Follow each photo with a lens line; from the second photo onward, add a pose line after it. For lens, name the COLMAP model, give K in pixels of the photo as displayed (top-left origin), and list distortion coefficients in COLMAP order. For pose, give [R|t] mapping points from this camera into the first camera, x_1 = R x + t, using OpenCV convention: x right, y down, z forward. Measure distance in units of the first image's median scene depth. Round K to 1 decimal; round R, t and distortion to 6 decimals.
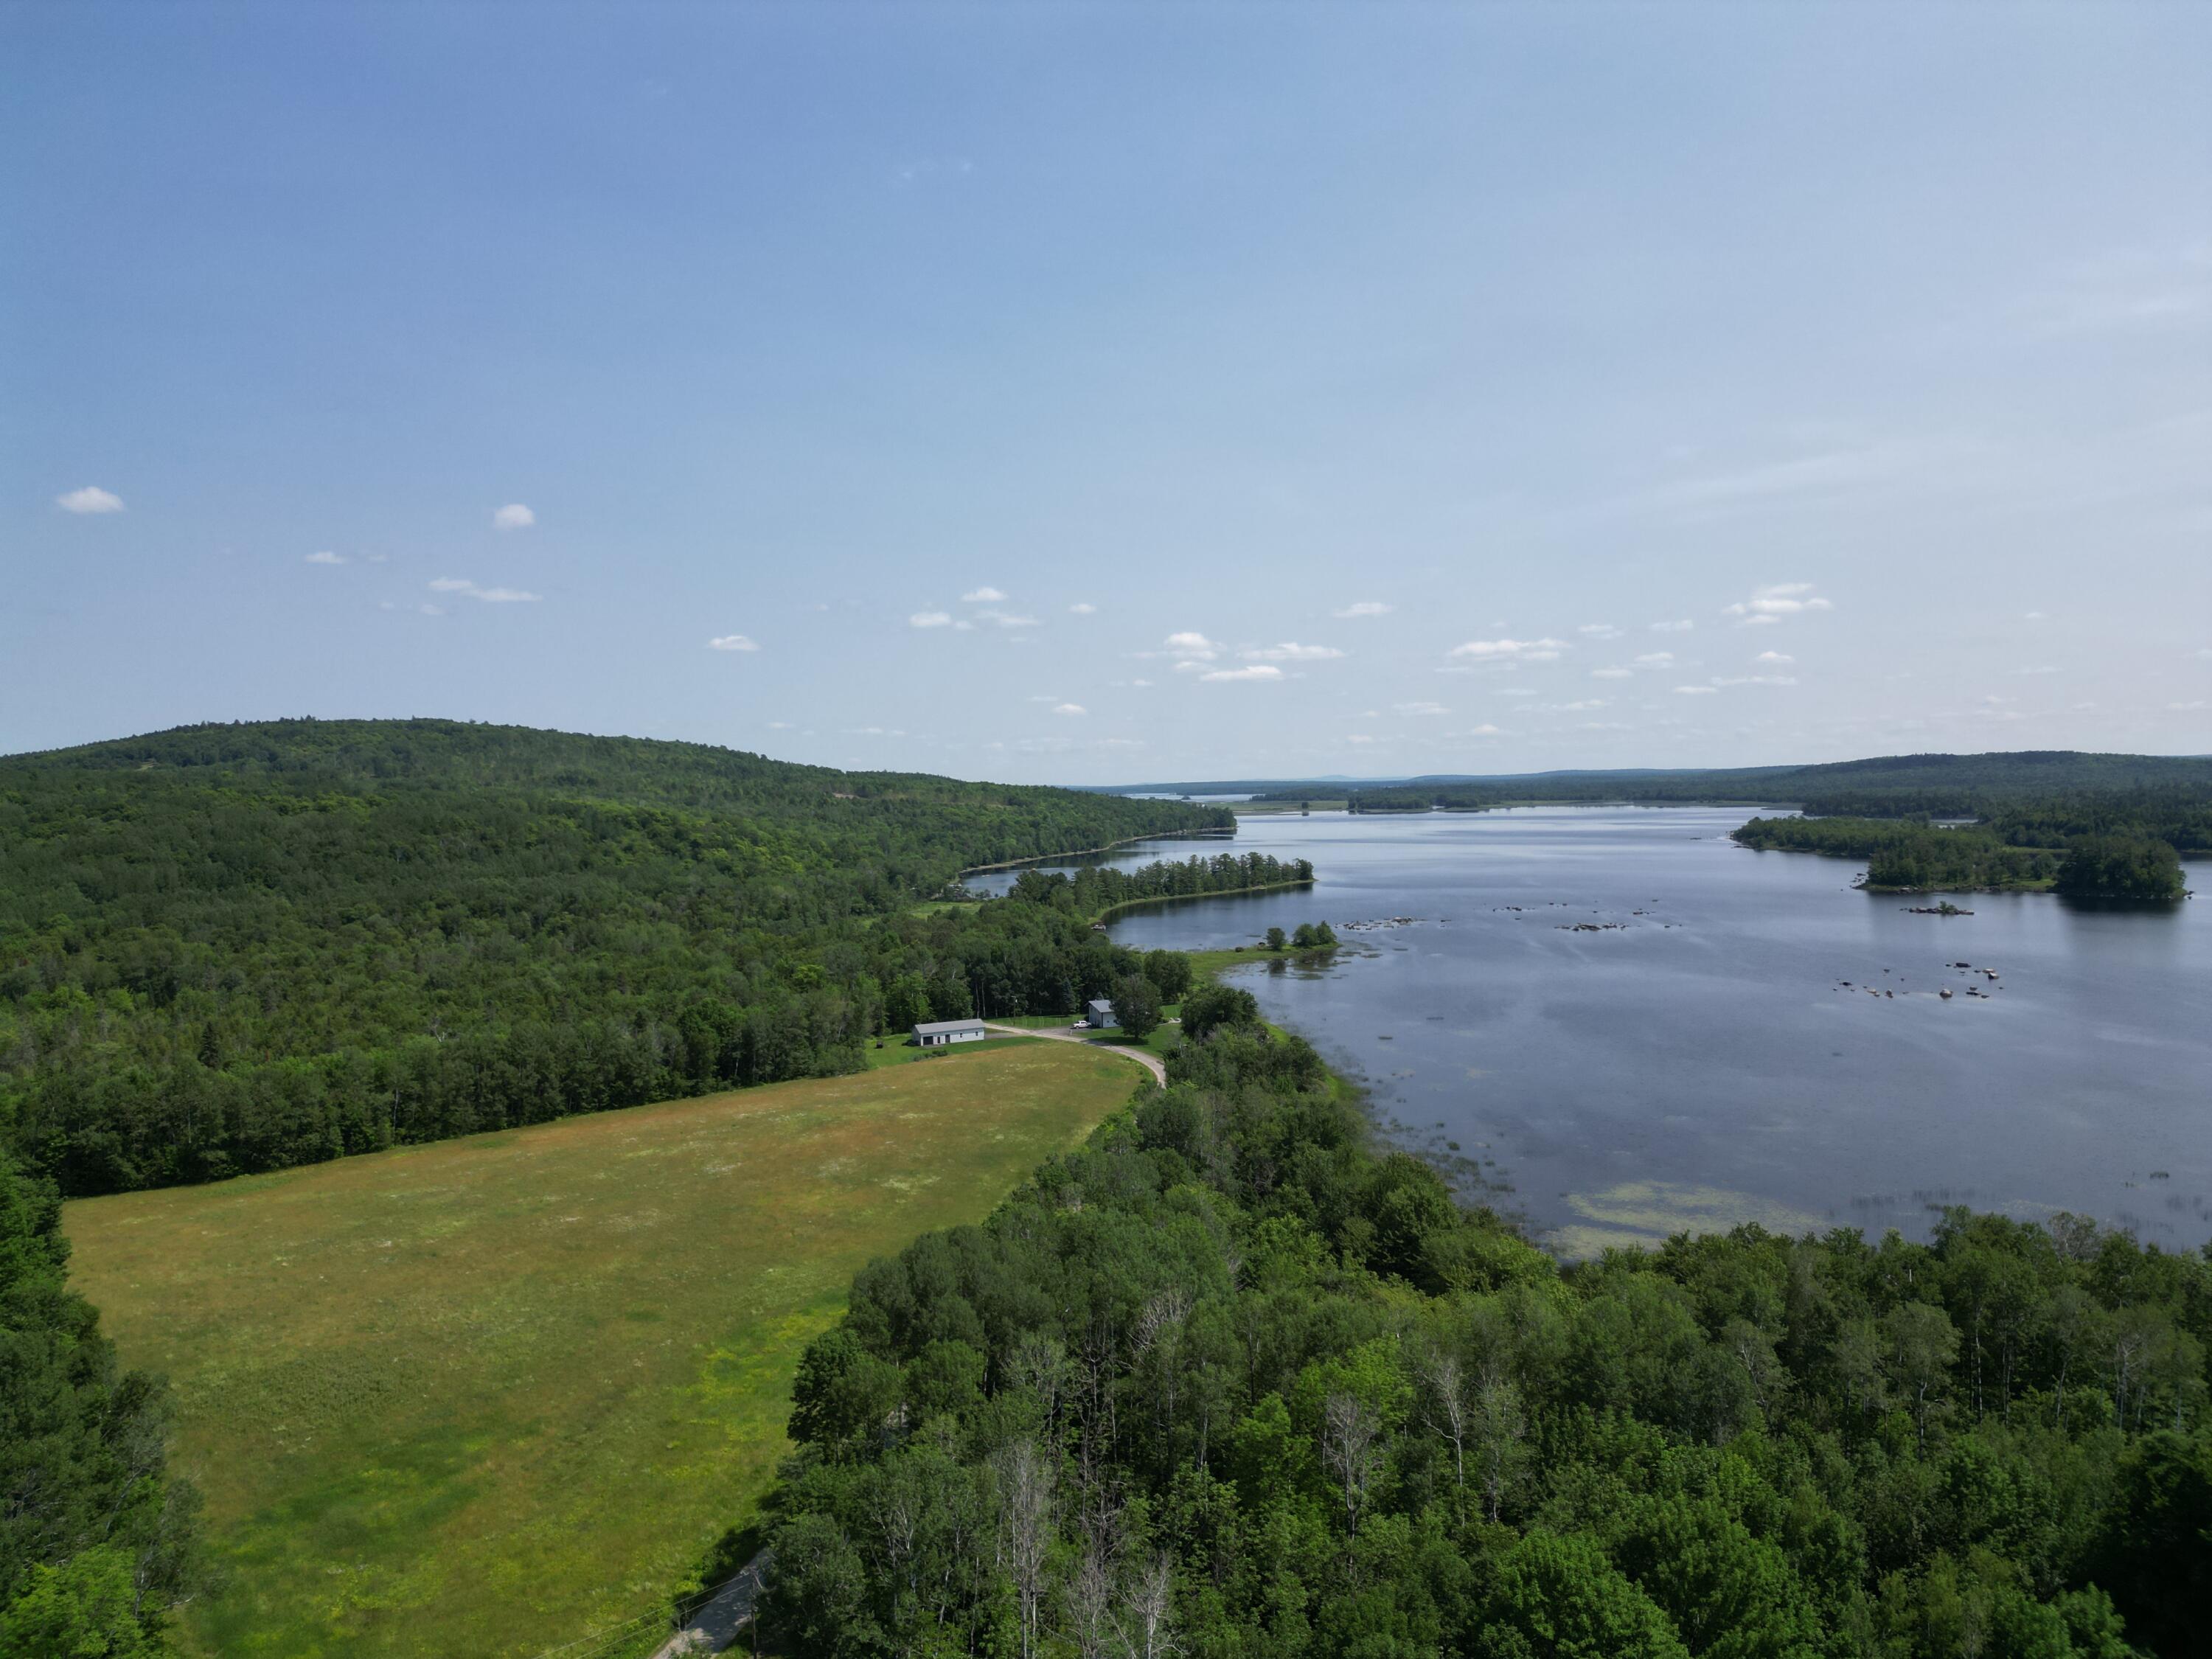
lens RADIAL K [[1530.2, 0, 1106.0], [0, 1530.2, 829.5], [0, 0, 1]] dist [0.075330, -0.074957]
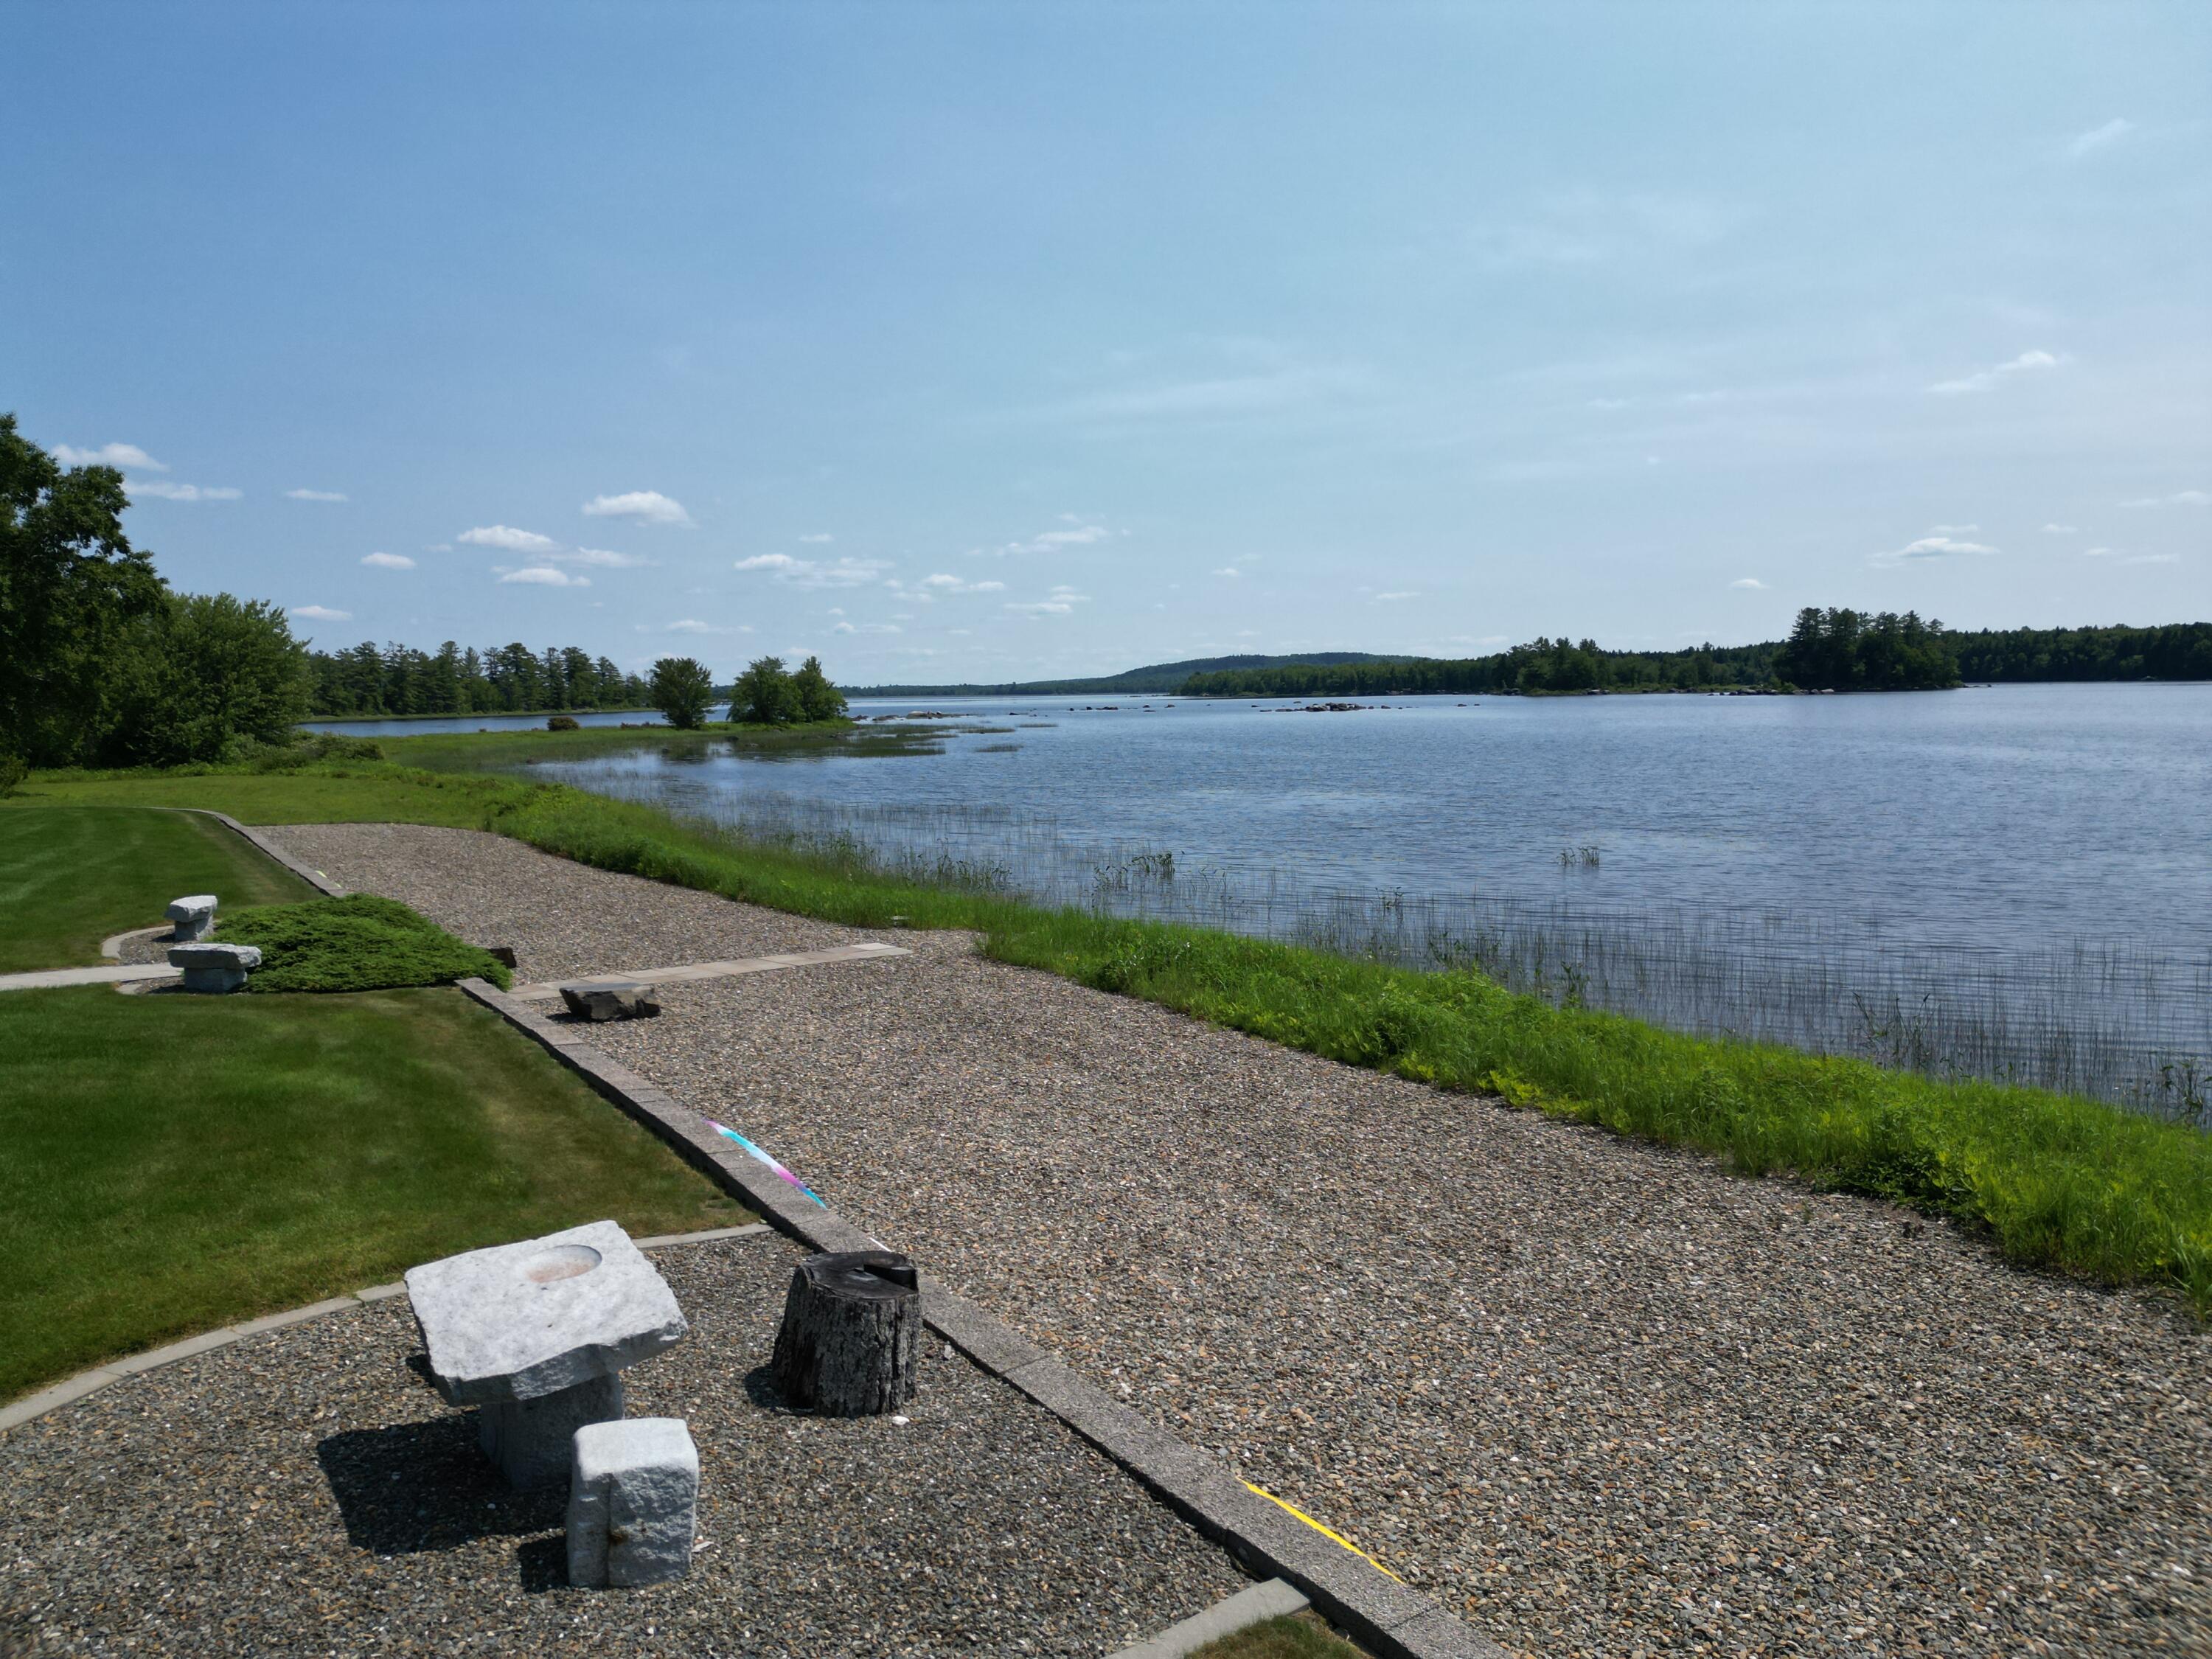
lens RADIAL K [[1536.2, 0, 1100.3], [0, 1536.2, 830.9], [0, 0, 1]] dist [0.062211, -0.066247]
pose [[0.906148, -0.032430, 0.421715, 0.086466], [0.011522, 0.998579, 0.052034, 0.141534], [-0.422803, -0.042291, 0.905234, 1.119252]]
